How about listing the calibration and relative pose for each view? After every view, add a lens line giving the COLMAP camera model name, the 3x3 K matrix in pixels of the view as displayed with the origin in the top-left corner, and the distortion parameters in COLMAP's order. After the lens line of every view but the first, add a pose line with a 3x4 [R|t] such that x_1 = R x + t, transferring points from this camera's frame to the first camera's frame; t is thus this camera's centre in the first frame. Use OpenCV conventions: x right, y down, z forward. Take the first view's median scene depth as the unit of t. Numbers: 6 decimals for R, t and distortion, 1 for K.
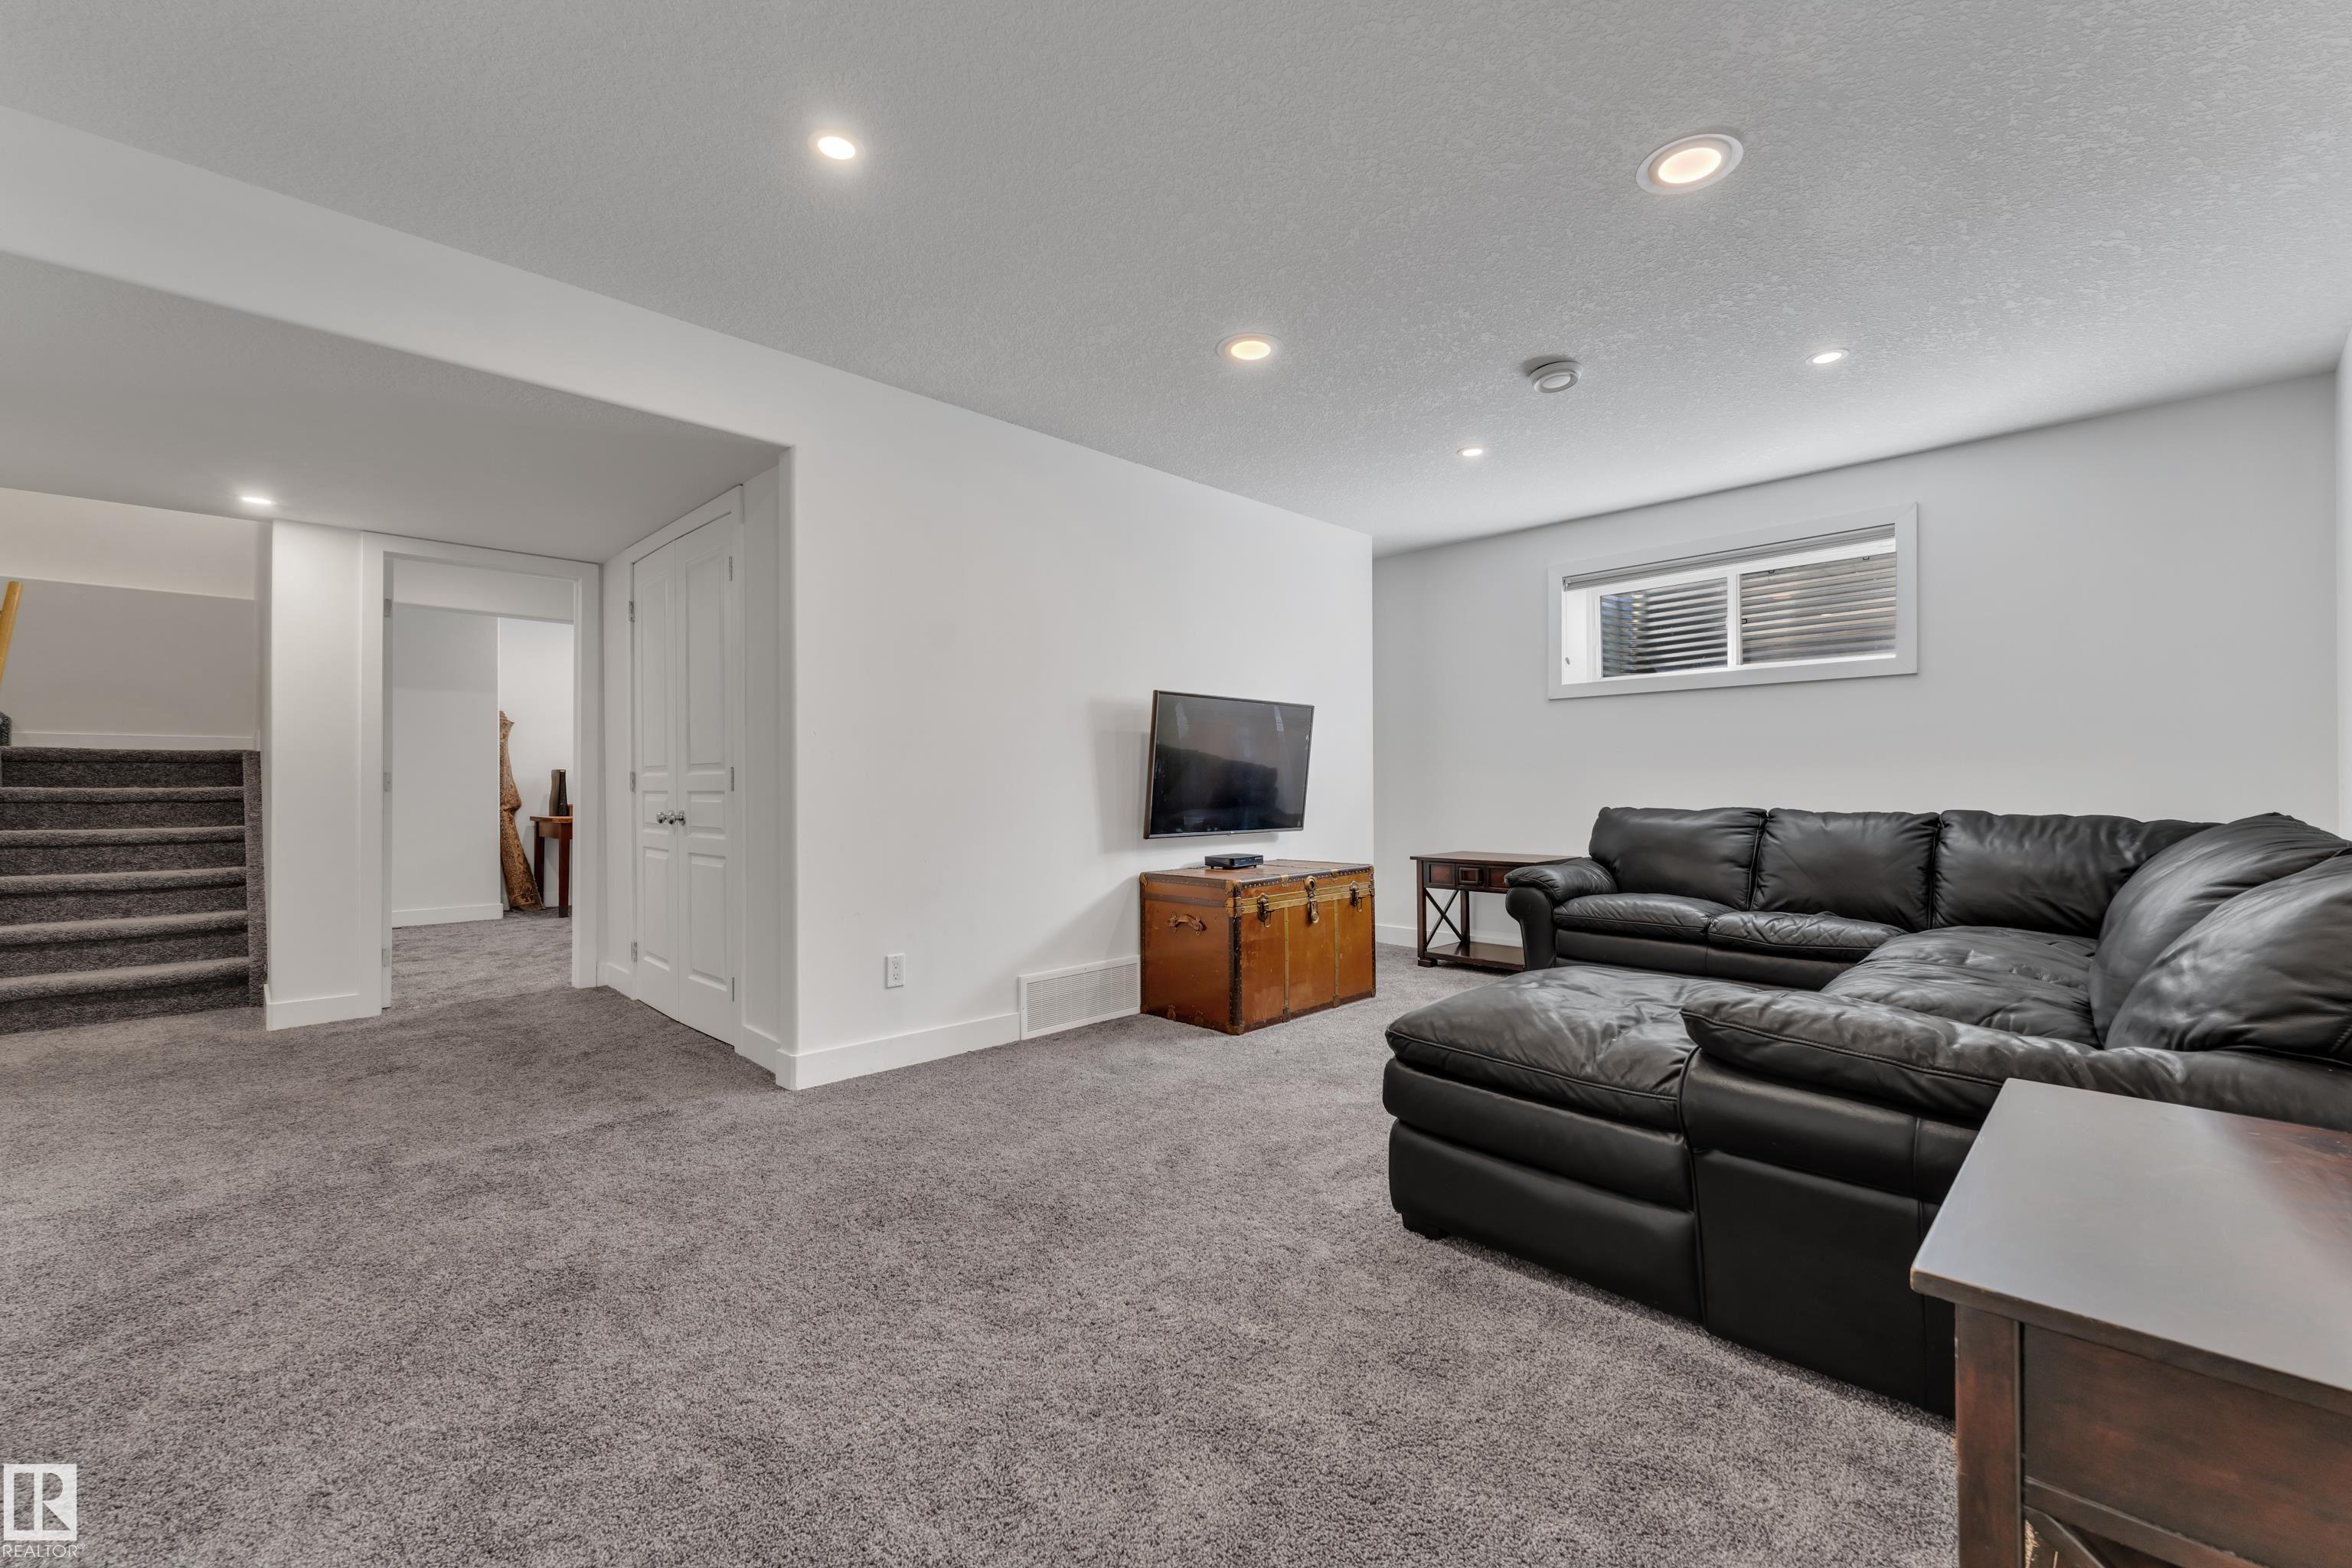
lens RADIAL K [[983.7, 0, 1176.0], [0, 983.7, 784.0], [0, 0, 1]] dist [-0.000572, -0.000103]
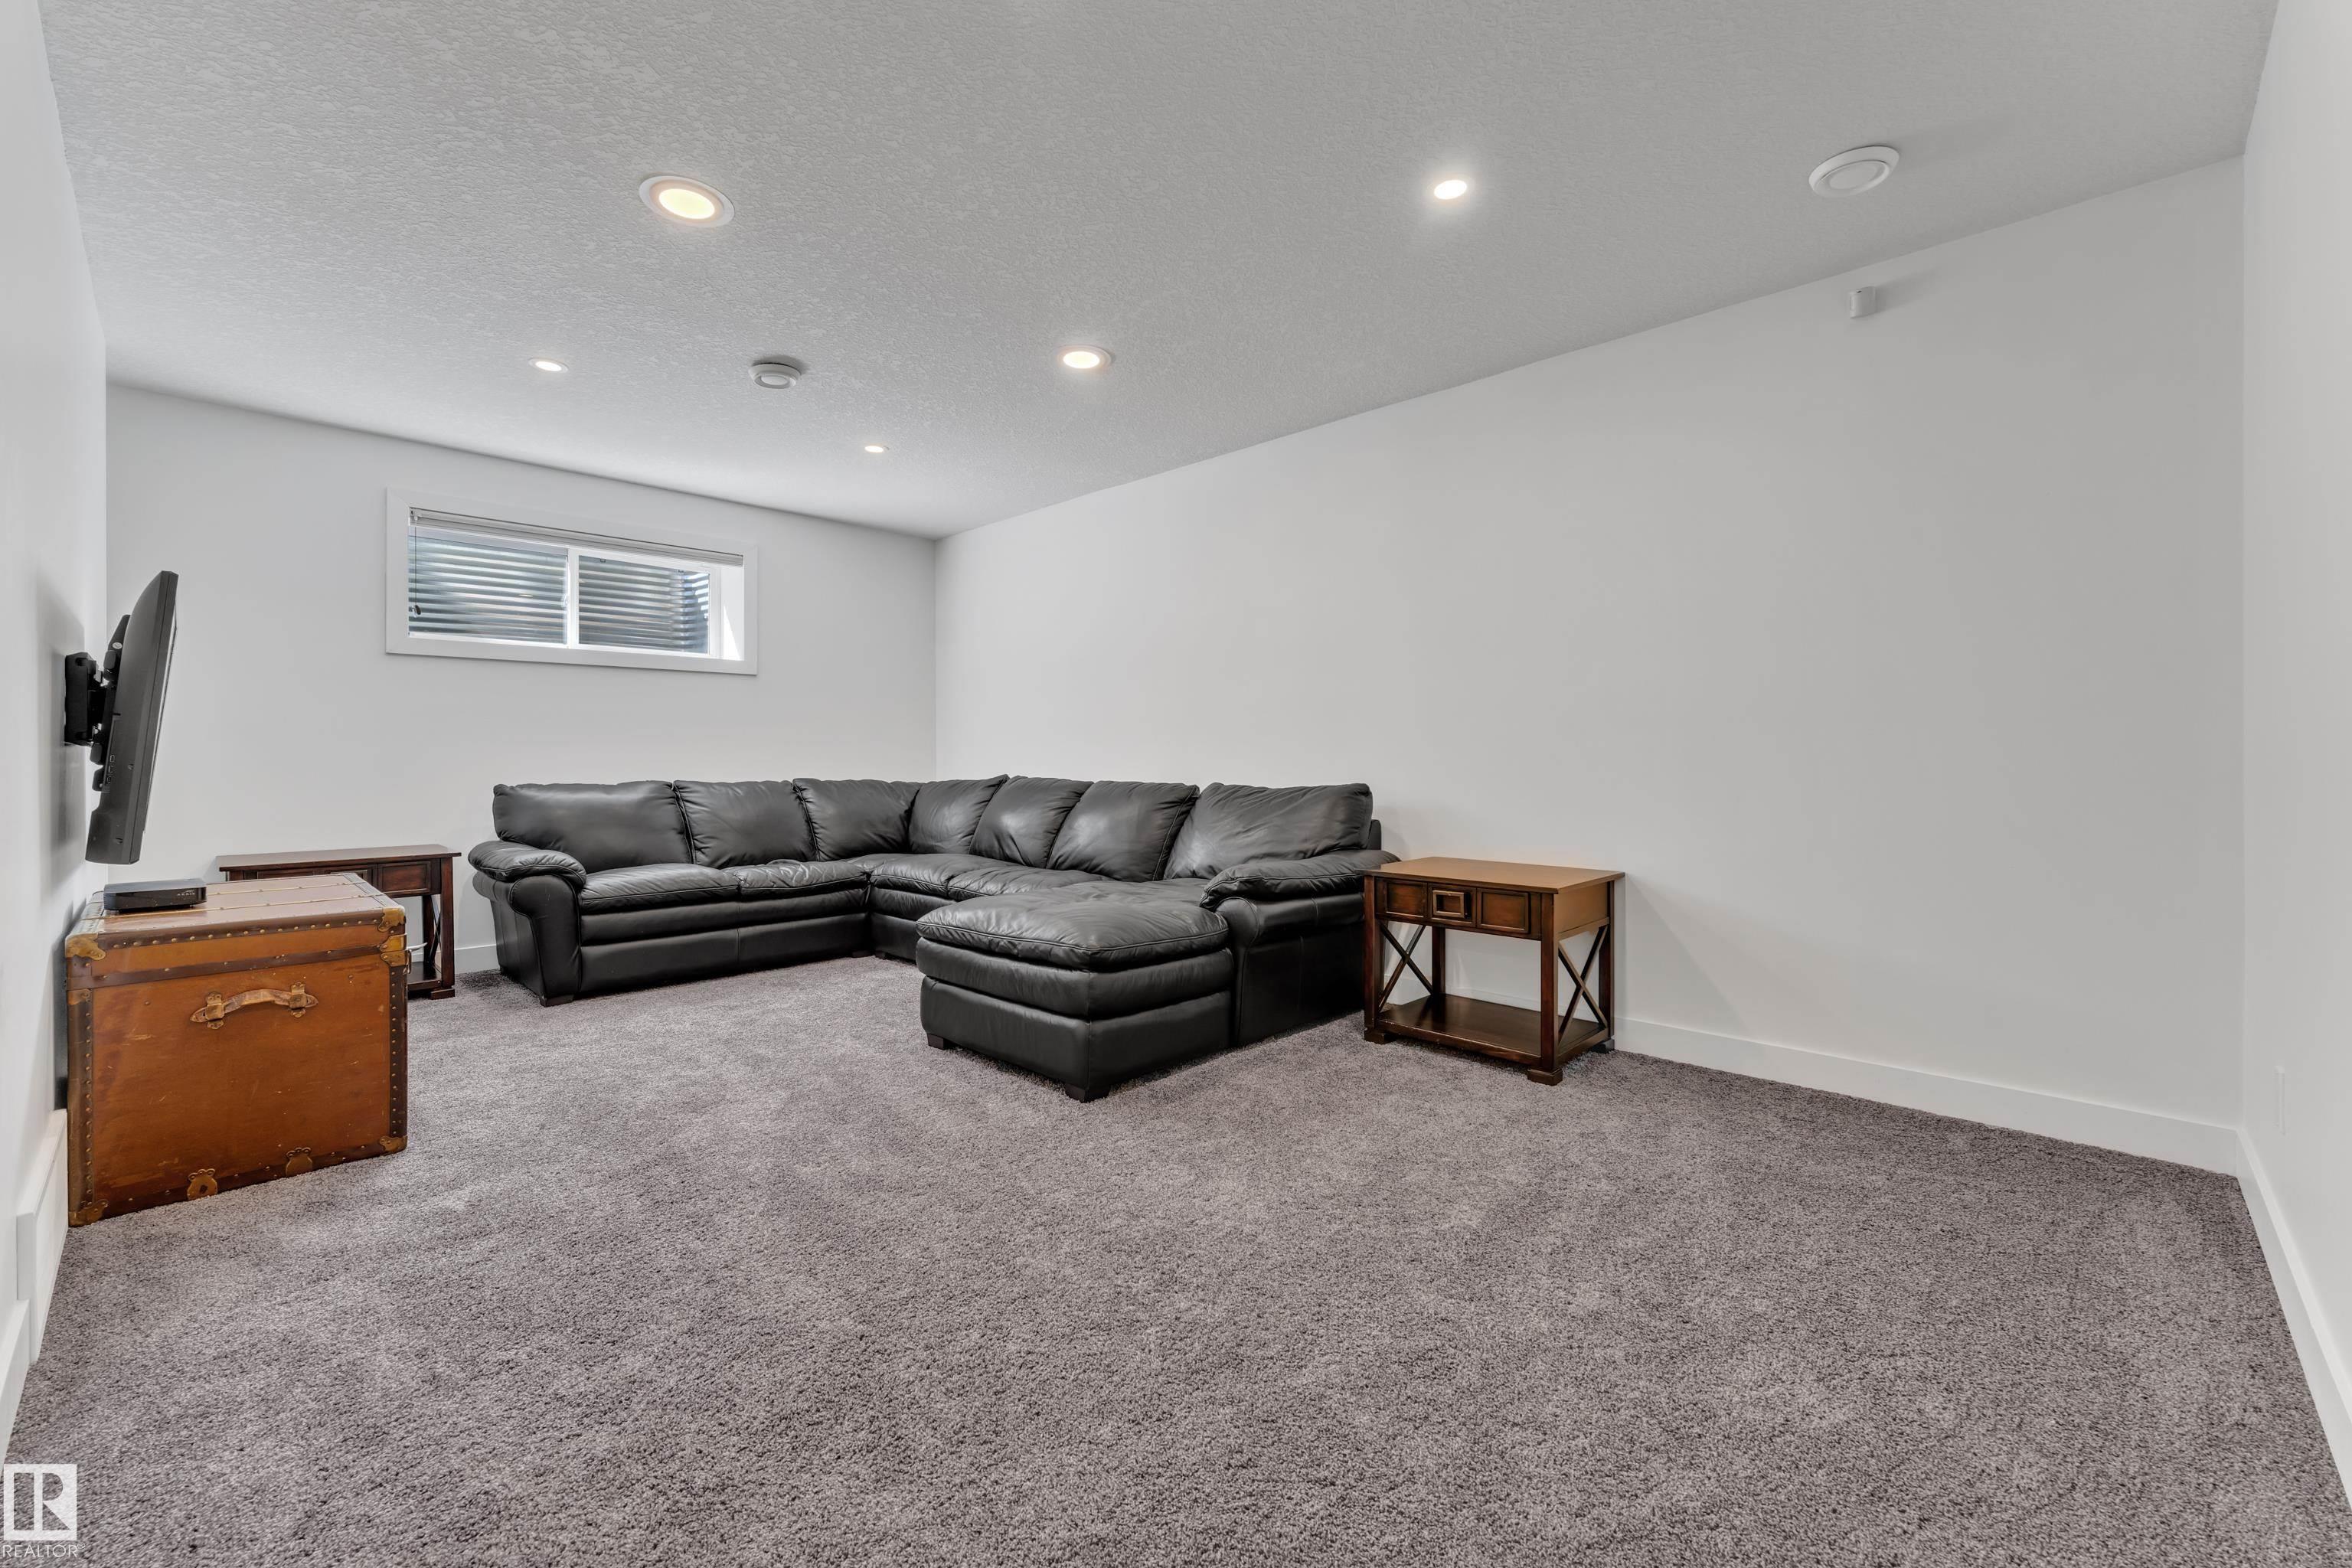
lens RADIAL K [[946.2, 0, 1187.3], [0, 946.2, 768.3], [0, 0, 1]] dist [-0.000200, -0.000276]
pose [[-0.030734, -0.006975, 0.999503, -0.533843], [-0.002688, 0.999973, 0.006895, 0.001361], [-0.999524, -0.002475, -0.030752, 0.478551]]
